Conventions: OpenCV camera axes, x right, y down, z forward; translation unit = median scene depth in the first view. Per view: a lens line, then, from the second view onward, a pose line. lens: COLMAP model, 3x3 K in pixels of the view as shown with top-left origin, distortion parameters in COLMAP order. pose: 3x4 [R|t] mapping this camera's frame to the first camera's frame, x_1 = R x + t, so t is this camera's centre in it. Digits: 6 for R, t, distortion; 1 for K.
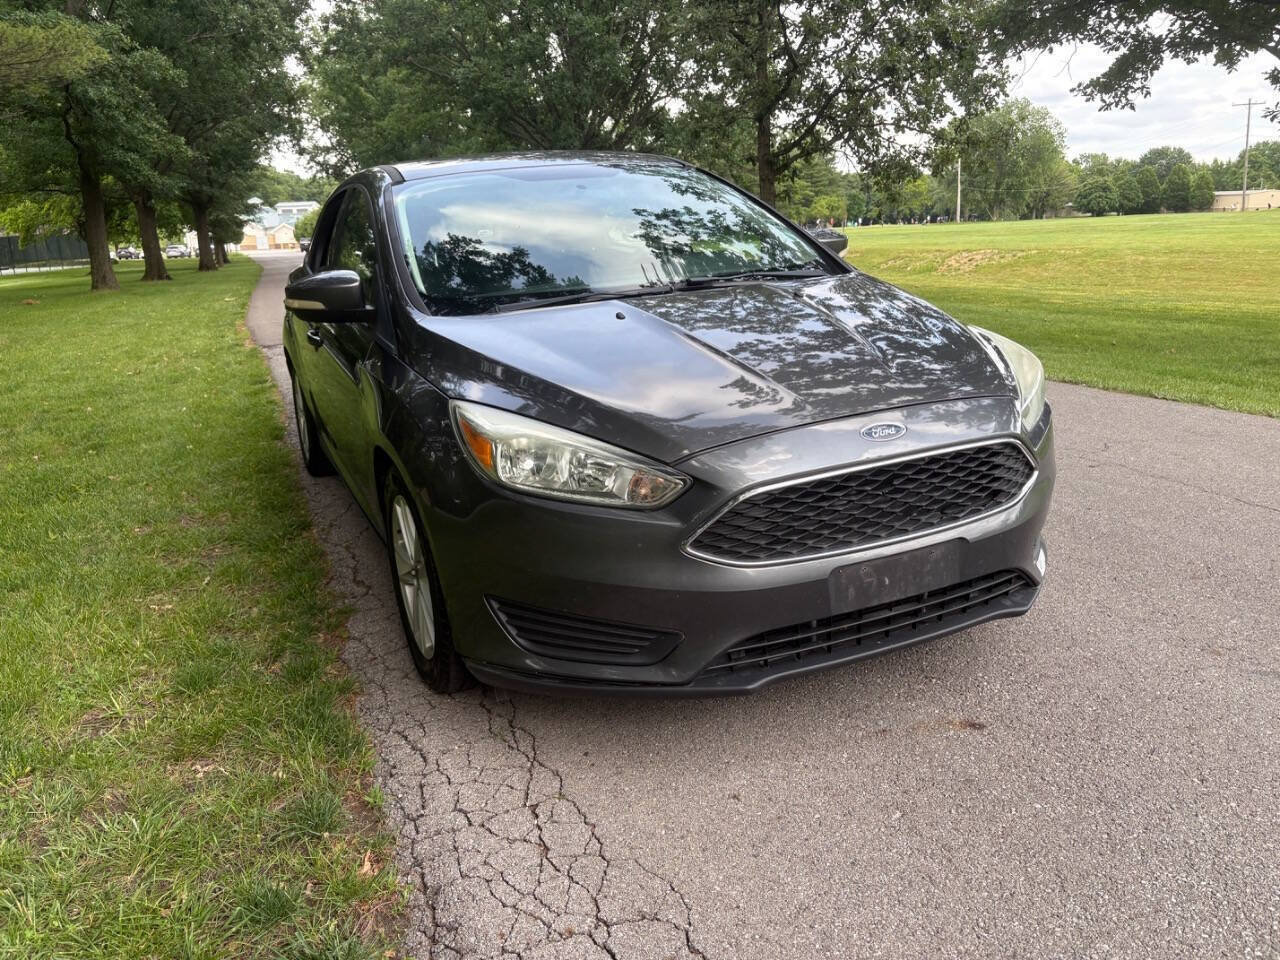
lens RADIAL K [[967.1, 0, 606.9], [0, 967.1, 489.8], [0, 0, 1]] dist [0.039366, -0.042752]
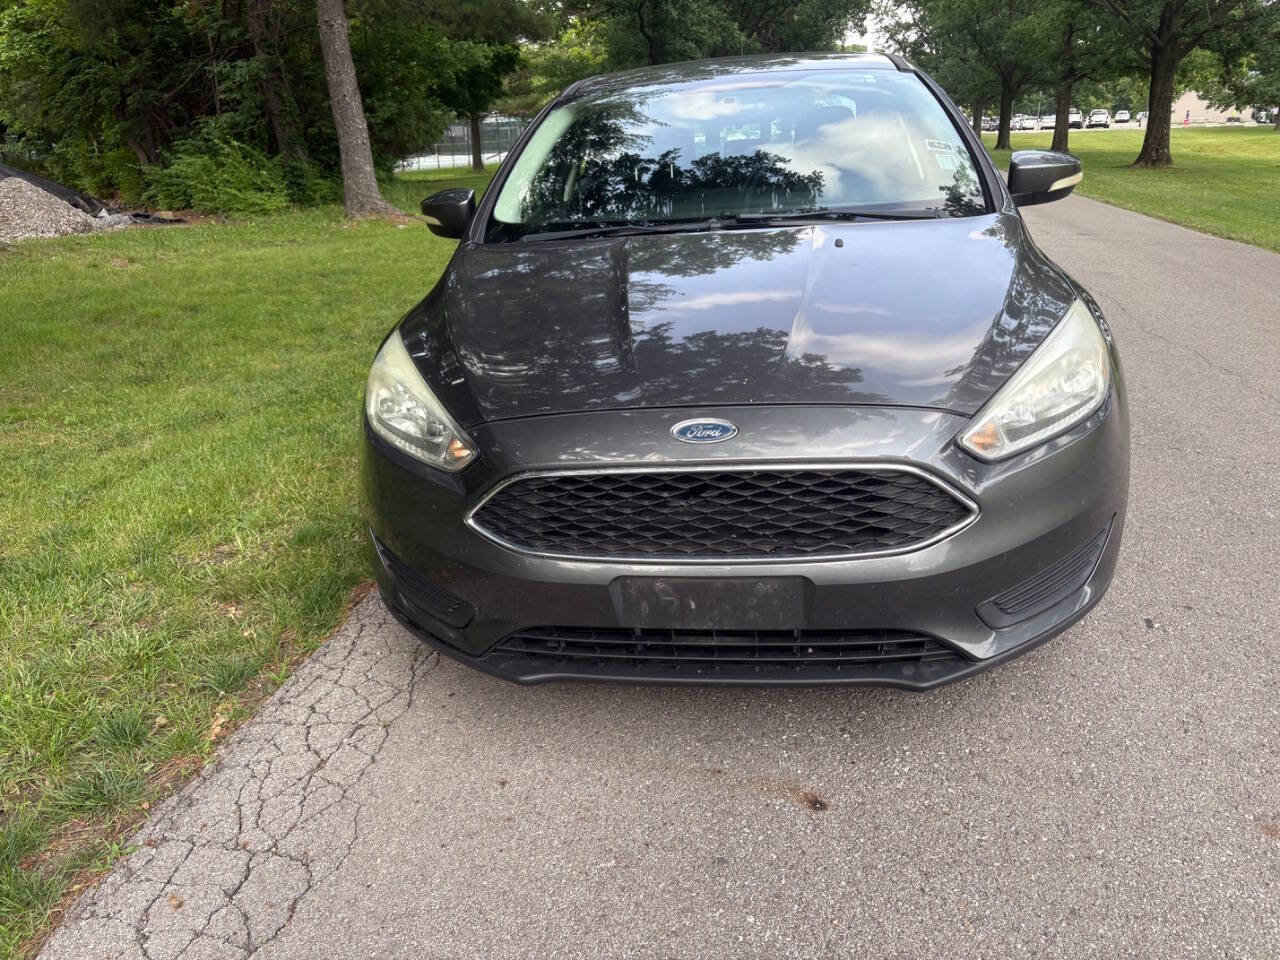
lens RADIAL K [[967.1, 0, 636.4], [0, 967.1, 469.8], [0, 0, 1]] dist [0.039366, -0.042752]
pose [[0.845781, 0.184916, -0.500461, 0.548024], [-0.136728, 0.981815, 0.131702, -0.107979], [0.515713, -0.042964, 0.855683, 0.211593]]
